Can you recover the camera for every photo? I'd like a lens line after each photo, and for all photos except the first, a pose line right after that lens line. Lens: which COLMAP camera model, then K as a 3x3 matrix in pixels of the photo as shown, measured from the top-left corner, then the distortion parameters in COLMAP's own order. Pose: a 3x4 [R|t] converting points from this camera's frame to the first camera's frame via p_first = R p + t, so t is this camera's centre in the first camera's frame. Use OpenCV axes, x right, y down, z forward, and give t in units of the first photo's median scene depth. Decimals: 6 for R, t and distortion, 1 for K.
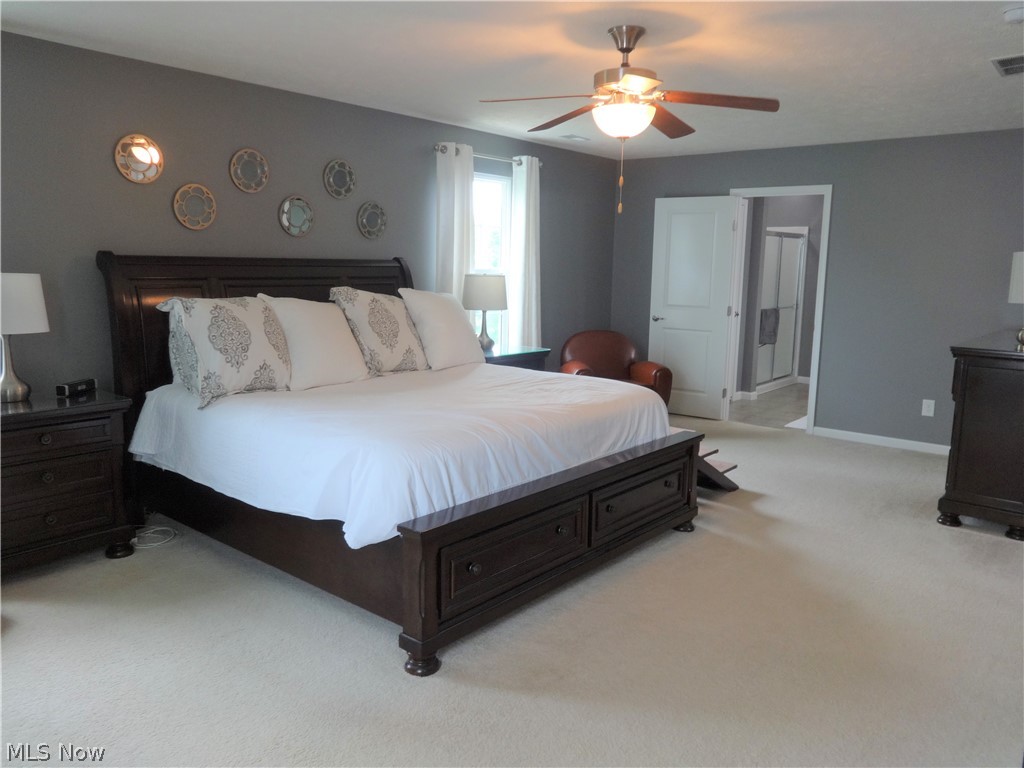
lens RADIAL K [[775.1, 0, 514.0], [0, 775.1, 379.6], [0, 0, 1]] dist [-0.000964, 0.005009]
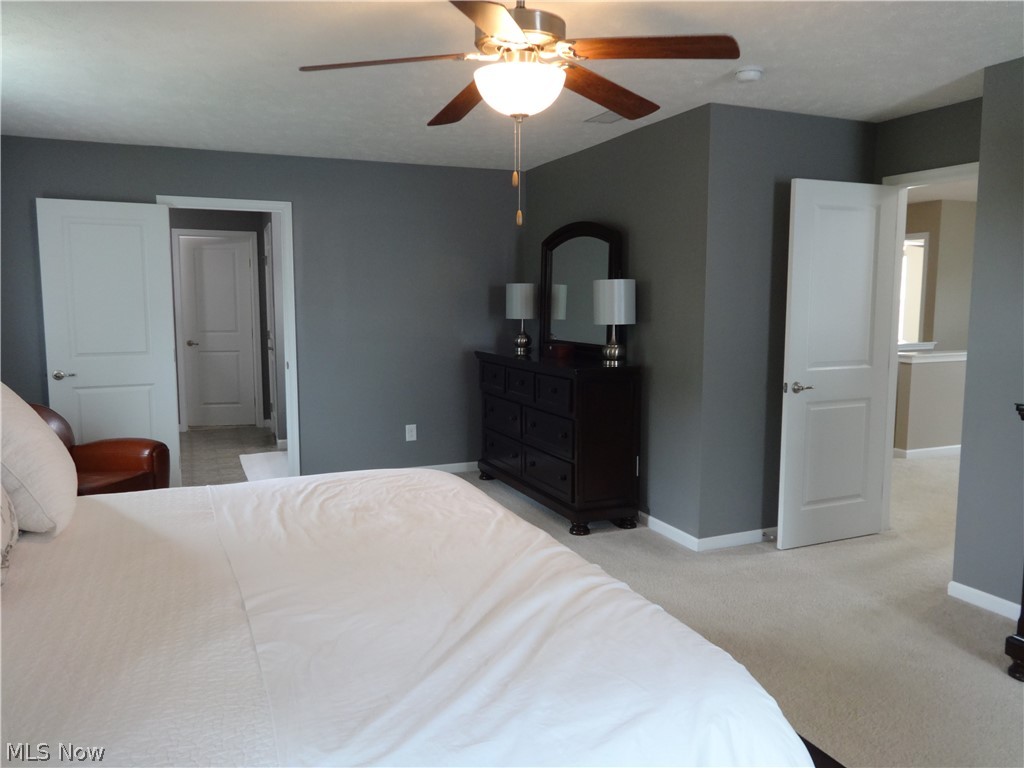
lens RADIAL K [[775.1, 0, 514.0], [0, 775.1, 379.6], [0, 0, 1]] dist [-0.000964, 0.005009]
pose [[0.446033, -0.115382, 0.887548, -0.290621], [0.142784, 0.988128, 0.056702, -0.069372], [-0.883554, 0.101436, 0.457212, 0.412204]]
